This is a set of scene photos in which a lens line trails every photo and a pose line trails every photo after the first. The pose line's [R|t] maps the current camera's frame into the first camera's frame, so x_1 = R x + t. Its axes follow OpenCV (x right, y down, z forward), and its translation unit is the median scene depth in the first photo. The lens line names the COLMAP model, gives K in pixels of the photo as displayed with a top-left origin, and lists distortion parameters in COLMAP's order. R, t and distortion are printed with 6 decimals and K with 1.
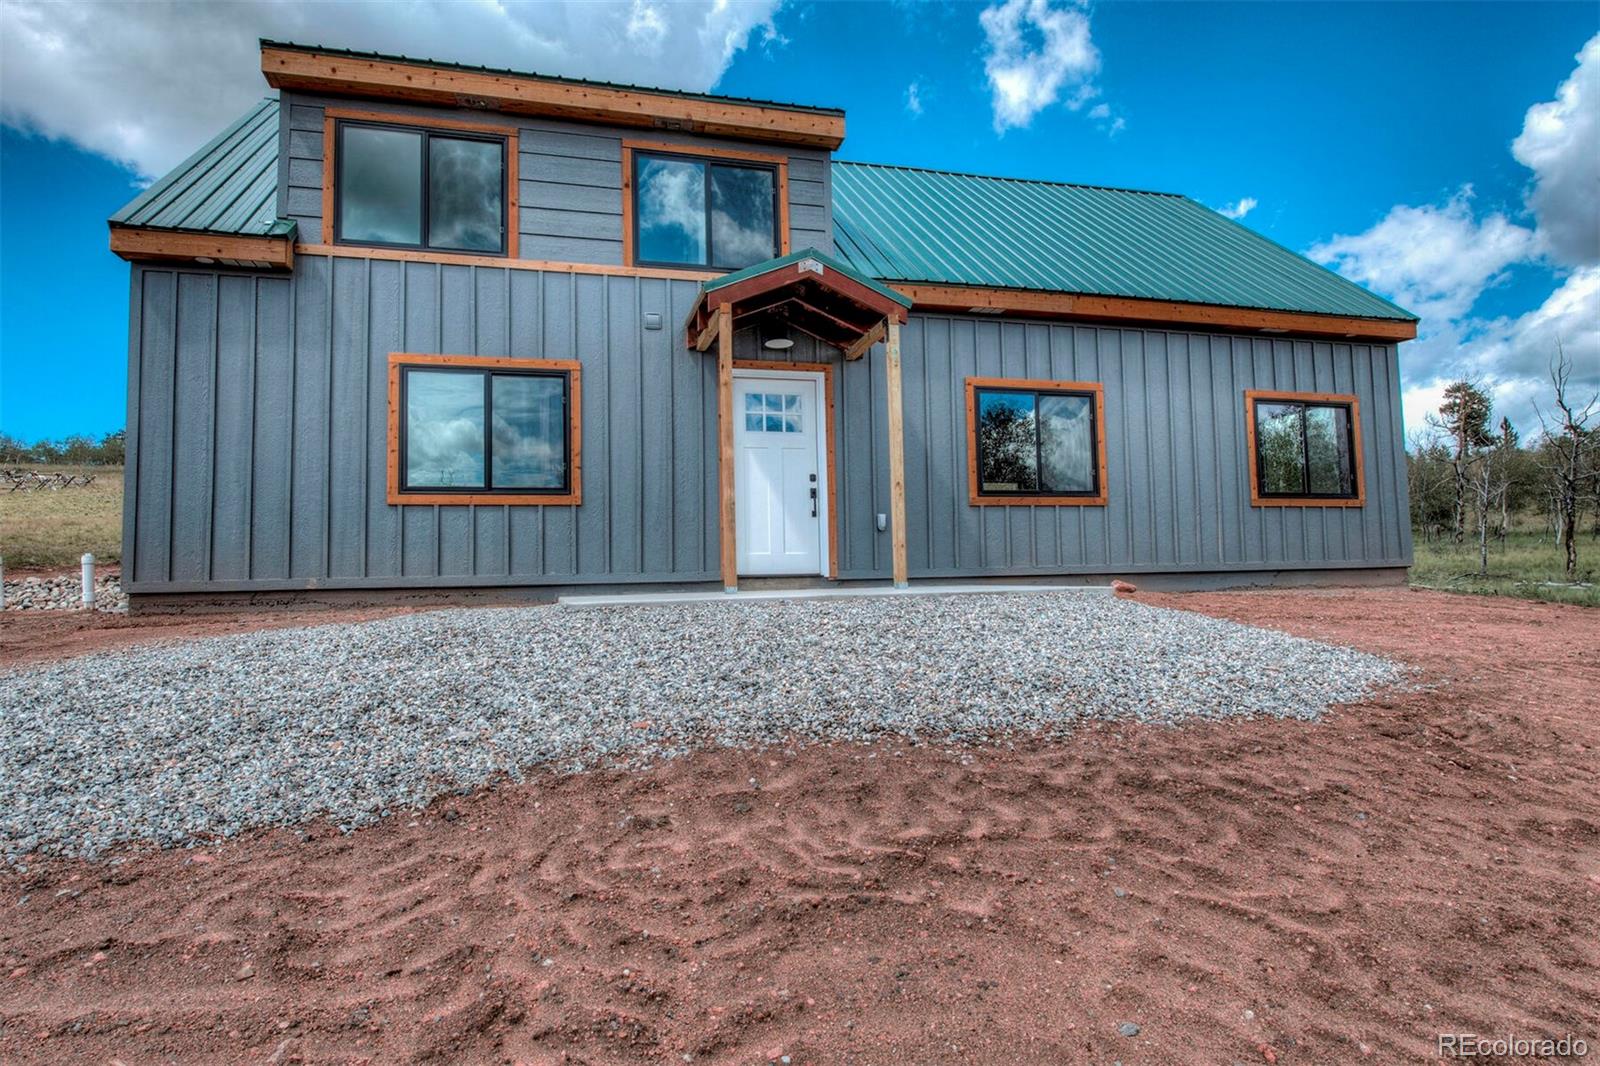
lens RADIAL K [[918.9, 0, 800.3], [0, 918.9, 535.9], [0, 0, 1]] dist [0.003239, 0.001933]
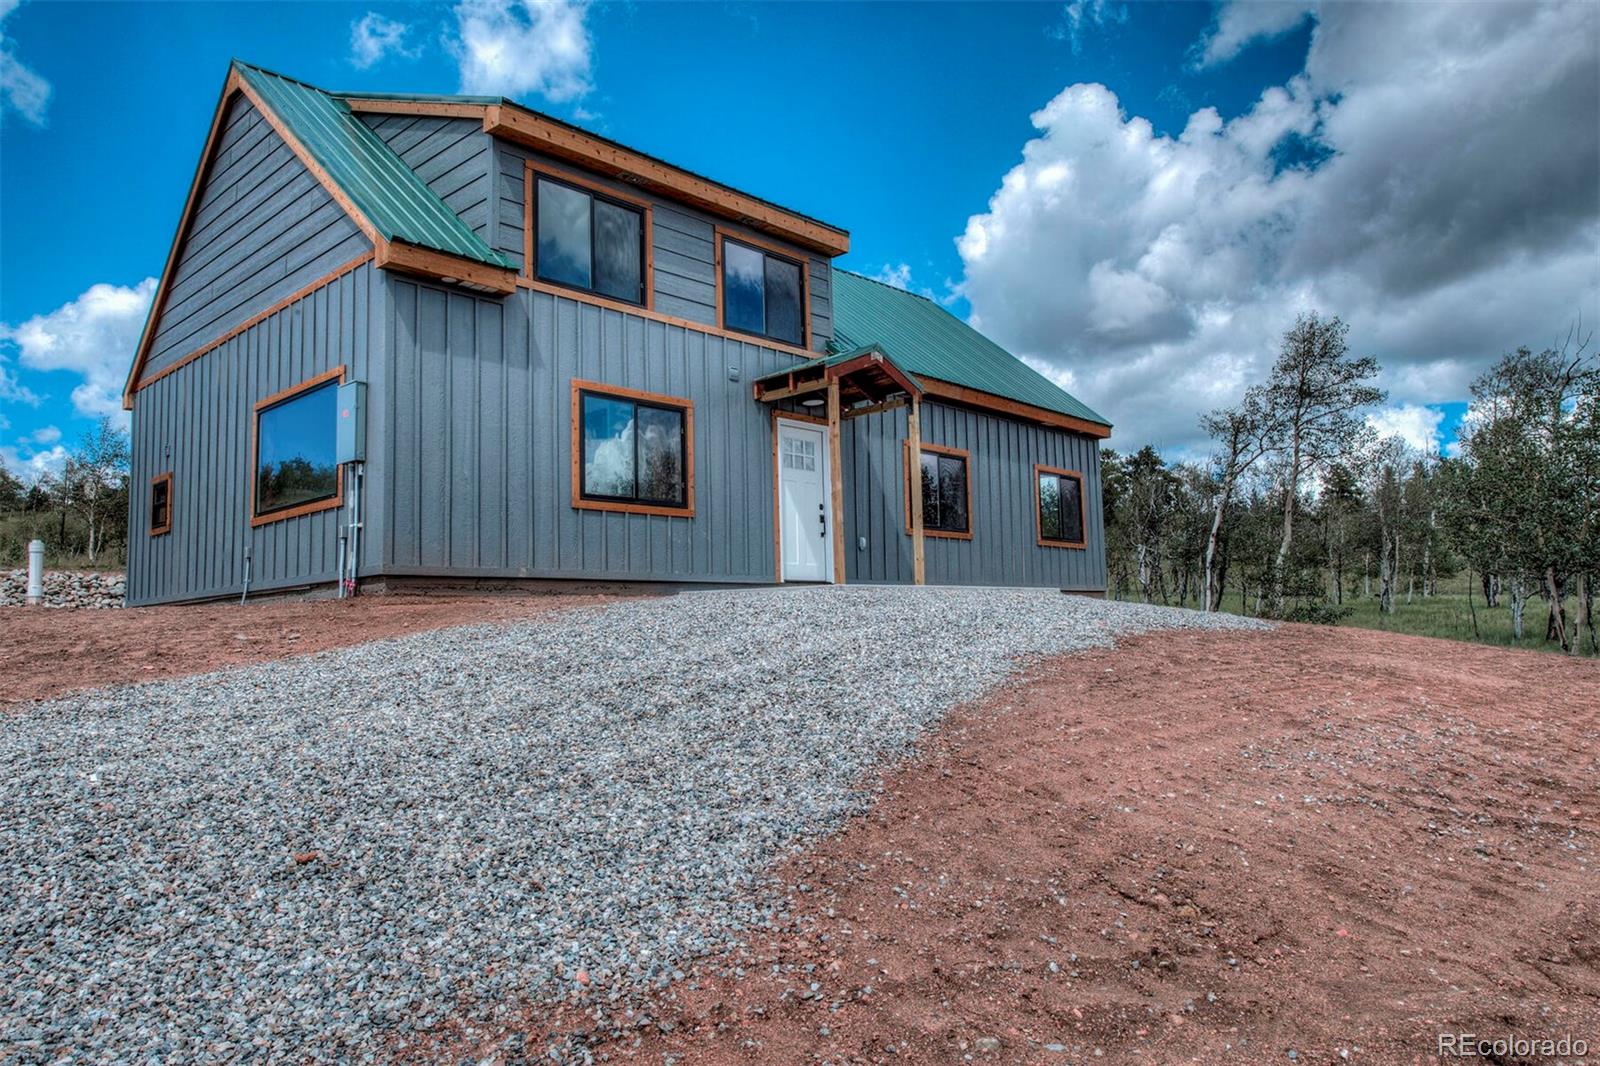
lens RADIAL K [[1087.2, 0, 799.5], [0, 1087.2, 531.5], [0, 0, 1]] dist [0.038712, 0.000279]
pose [[0.852520, 0.051503, 0.520151, -0.853176], [-0.027591, 0.998180, -0.053615, 0.057761], [-0.521966, 0.031356, 0.852390, -0.306102]]
